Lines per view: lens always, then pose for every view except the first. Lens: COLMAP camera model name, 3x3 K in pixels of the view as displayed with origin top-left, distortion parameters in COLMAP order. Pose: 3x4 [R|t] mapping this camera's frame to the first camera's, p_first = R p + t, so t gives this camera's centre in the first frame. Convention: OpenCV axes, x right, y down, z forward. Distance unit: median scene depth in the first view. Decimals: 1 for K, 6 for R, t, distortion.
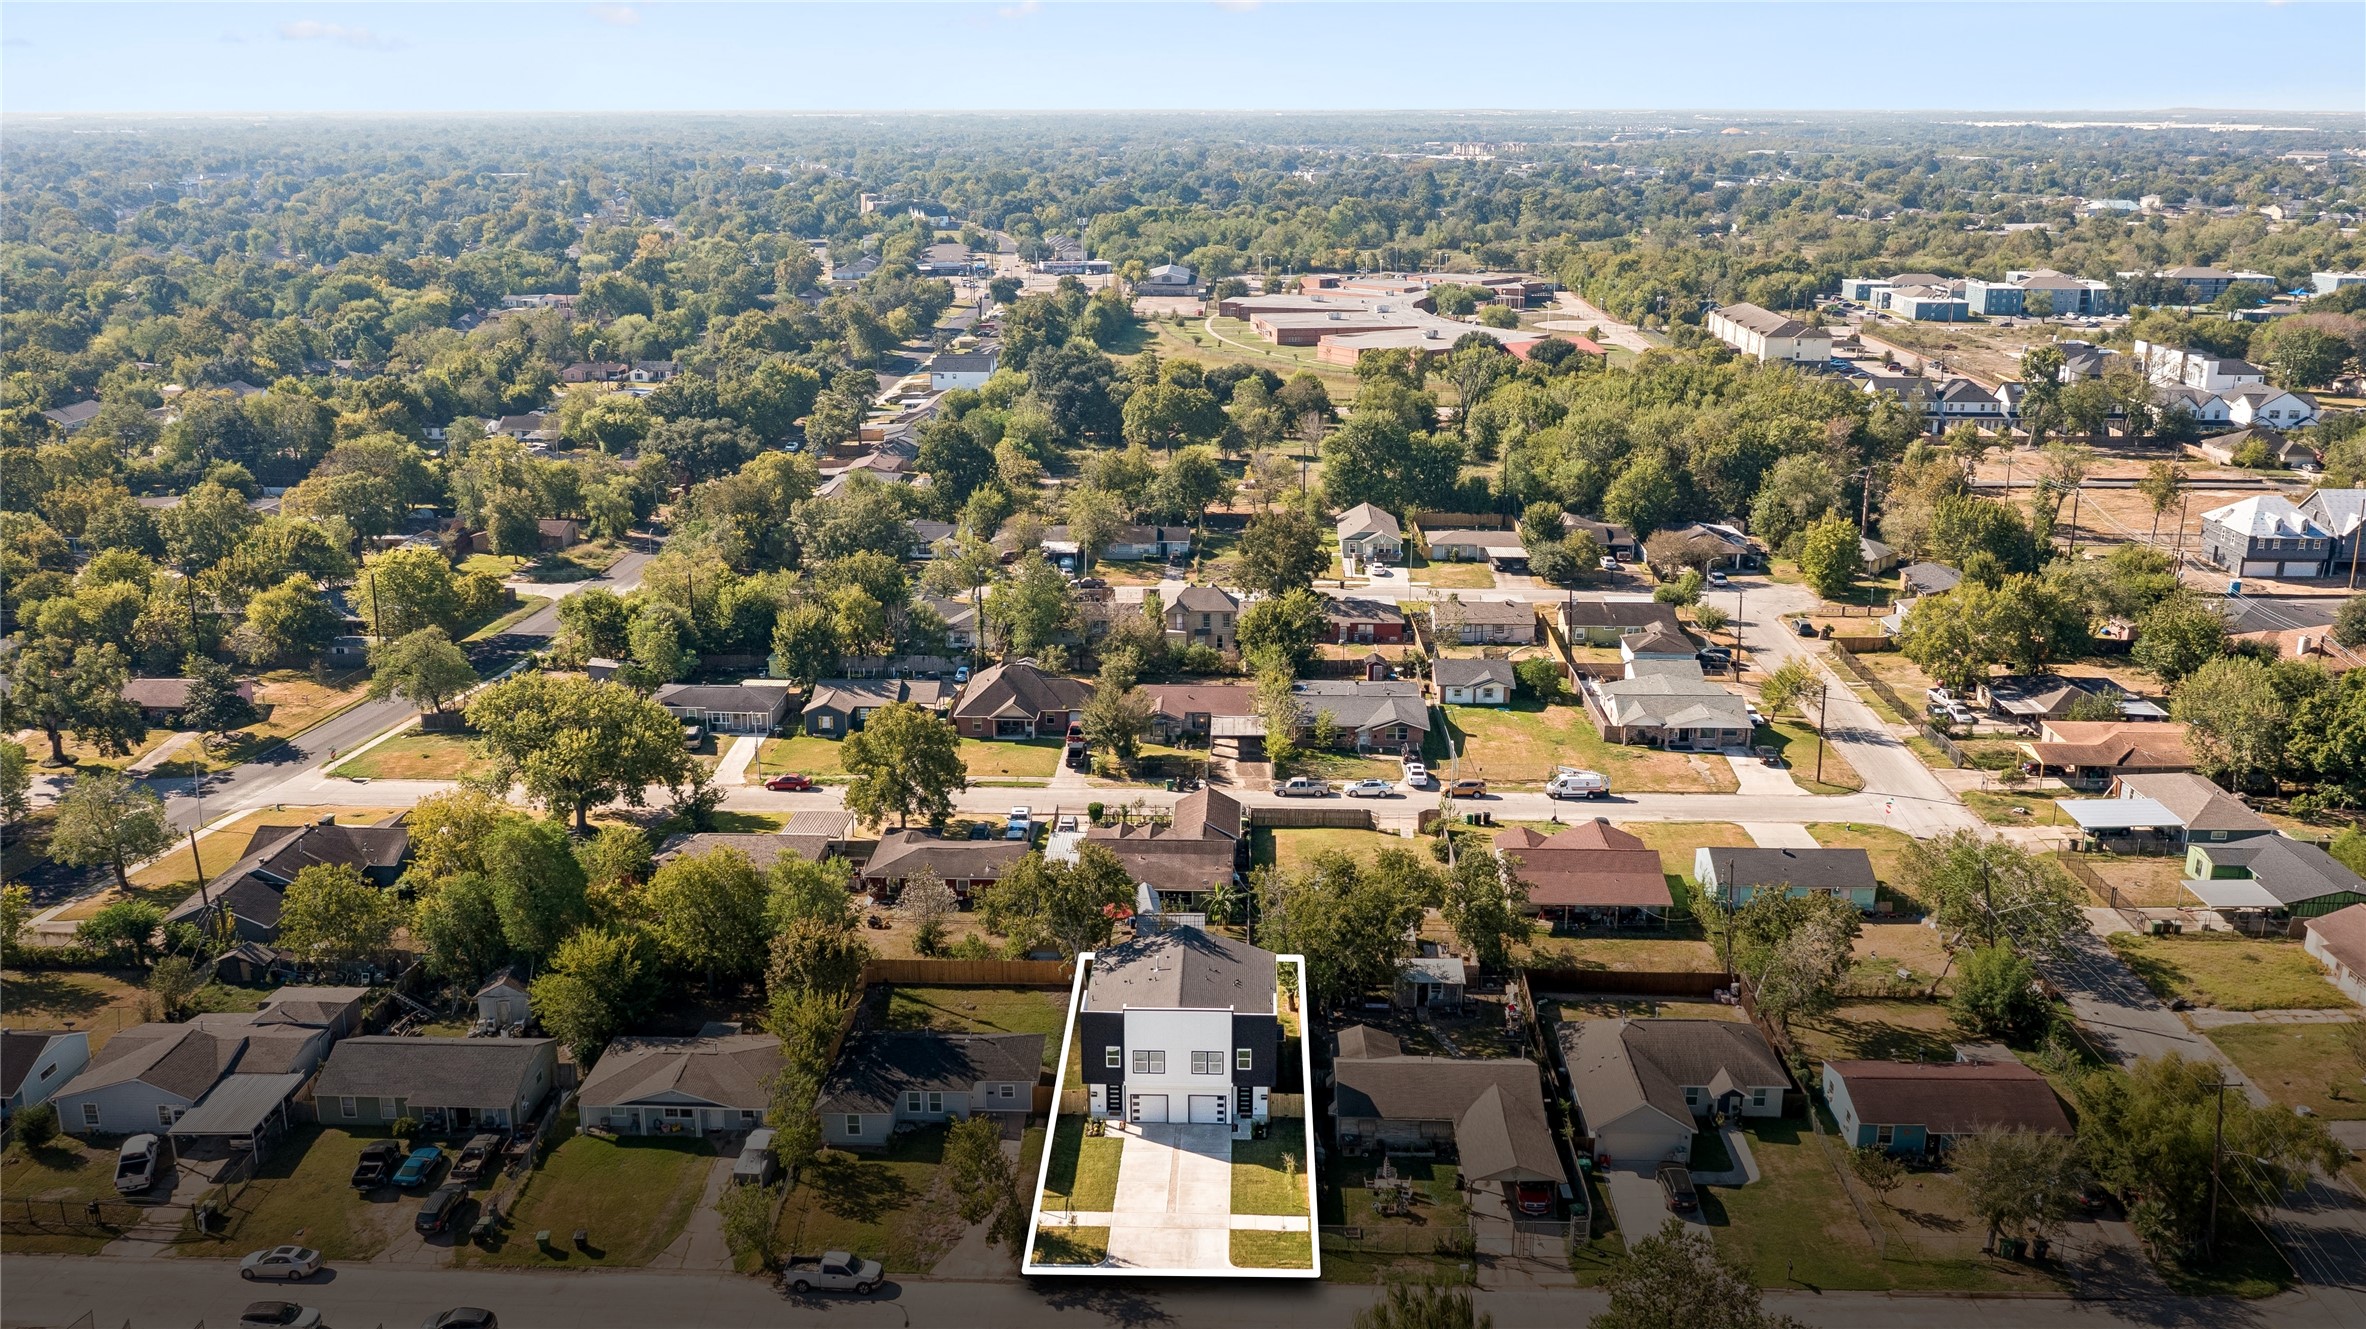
lens RADIAL K [[2129.1, 0, 1183.0], [0, 2129.1, 664.5], [0, 0, 1]] dist [-0.063986, 0.005767]
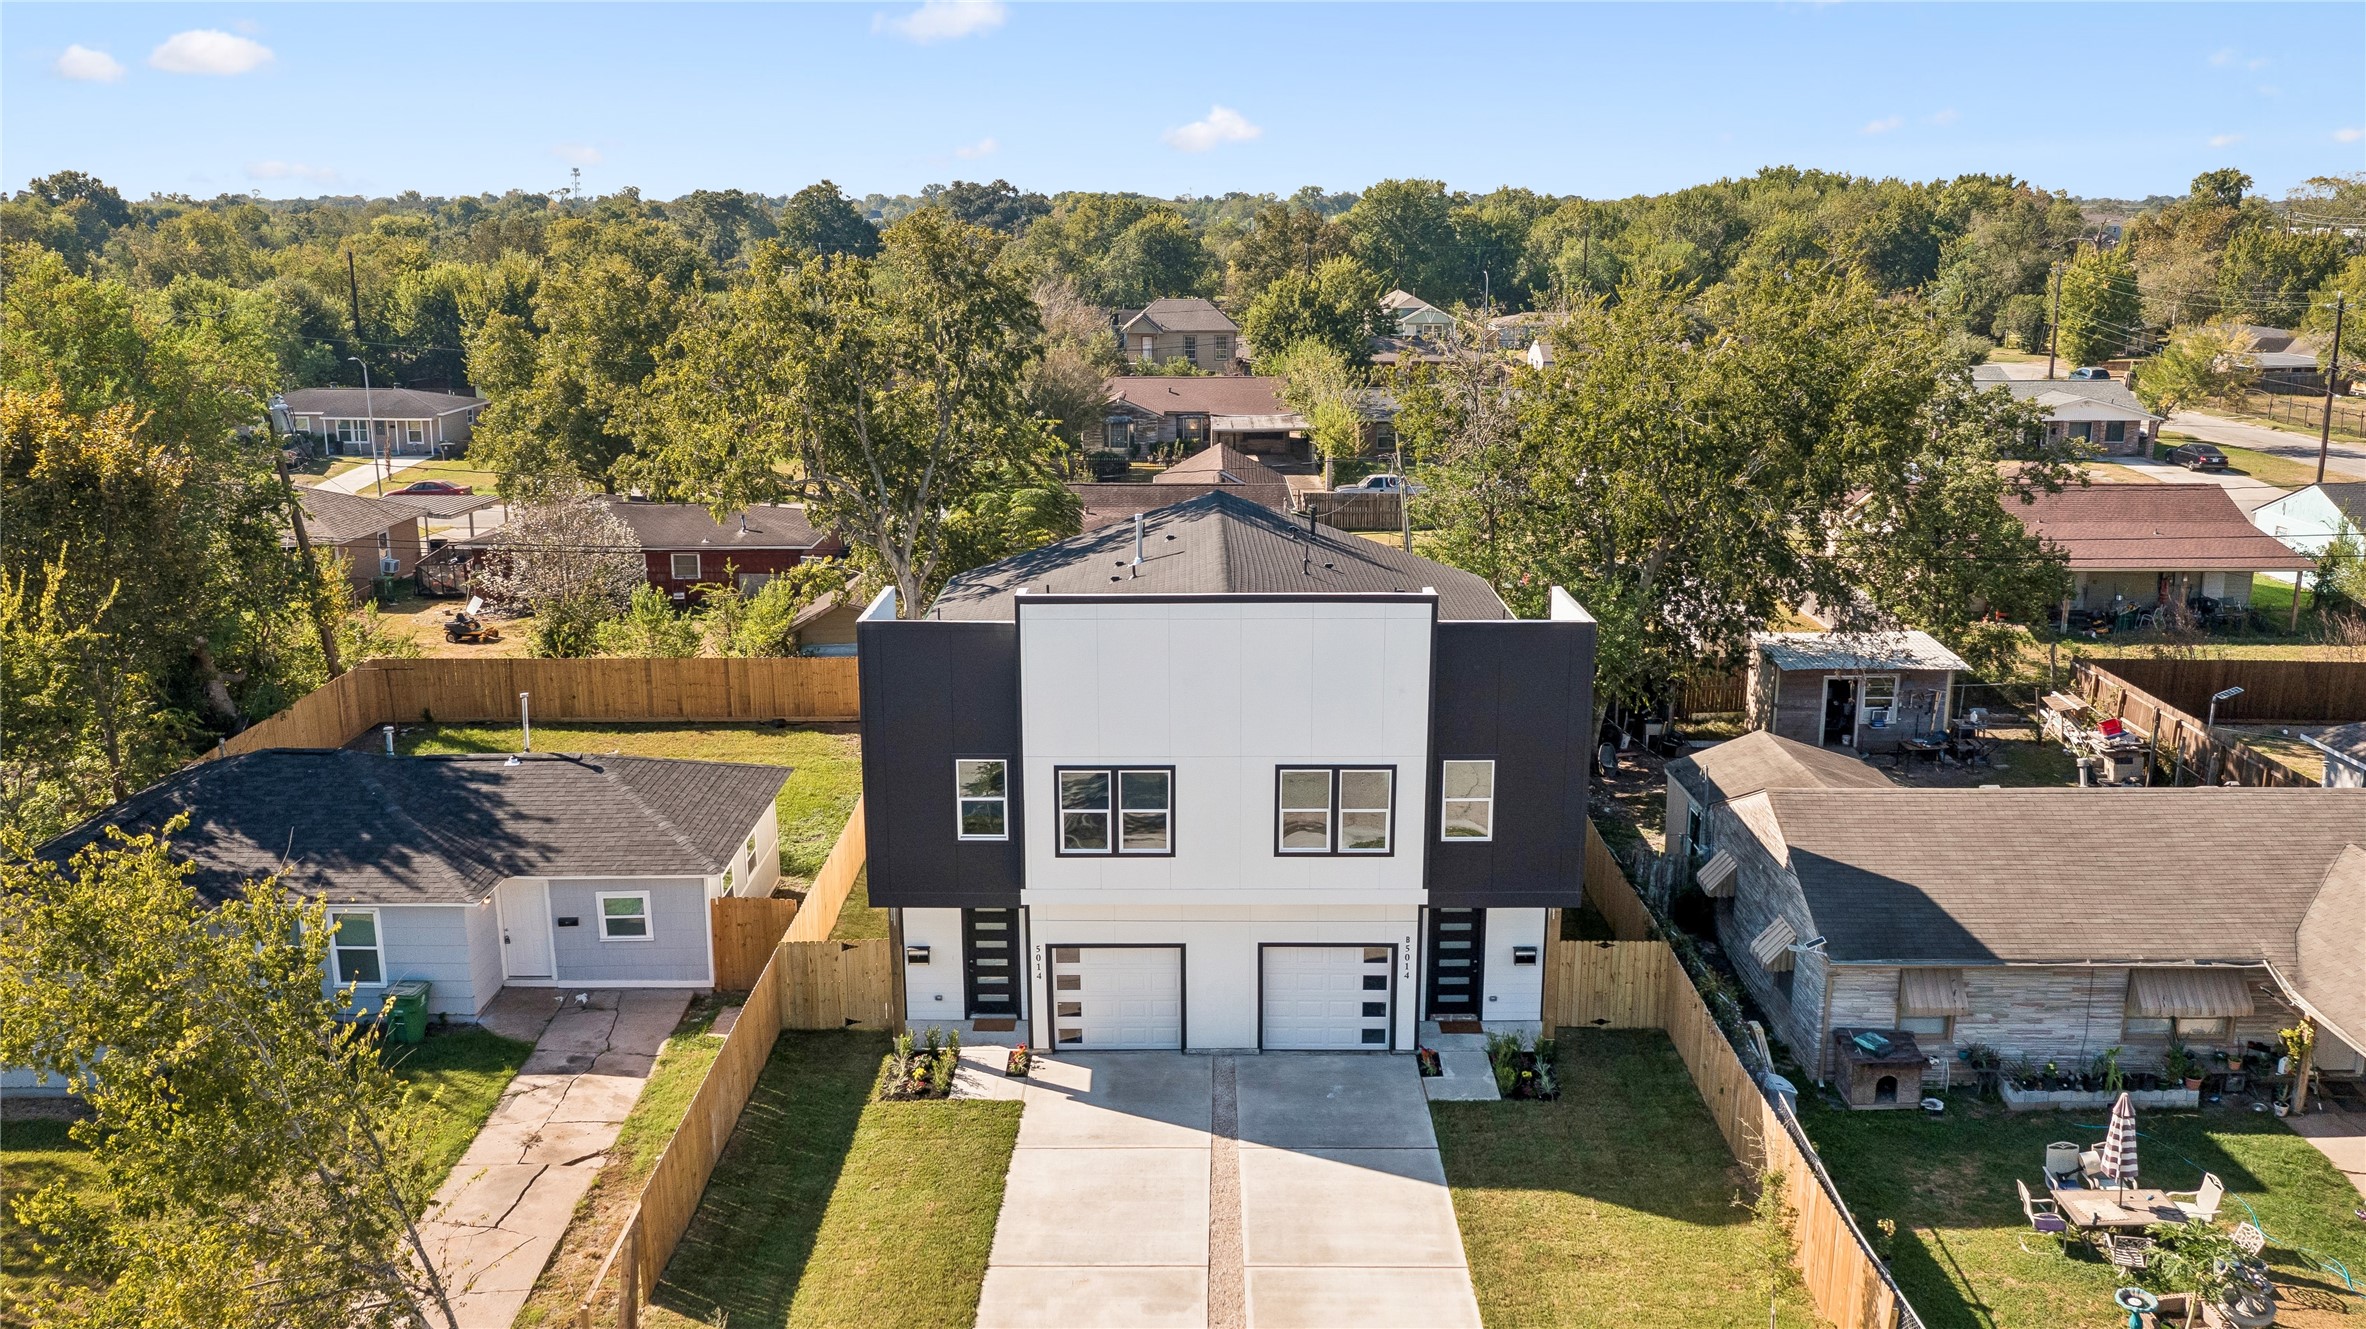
lens RADIAL K [[2020.5, 0, 1183.0], [0, 2020.5, 664.5], [0, 0, 1]] dist [0.001758, 0.005683]
pose [[0.999627, -0.006967, 0.026408, -0.013987], [0.007860, 0.999395, -0.033871, 0.175853], [-0.026156, 0.034066, 0.999077, 0.739743]]
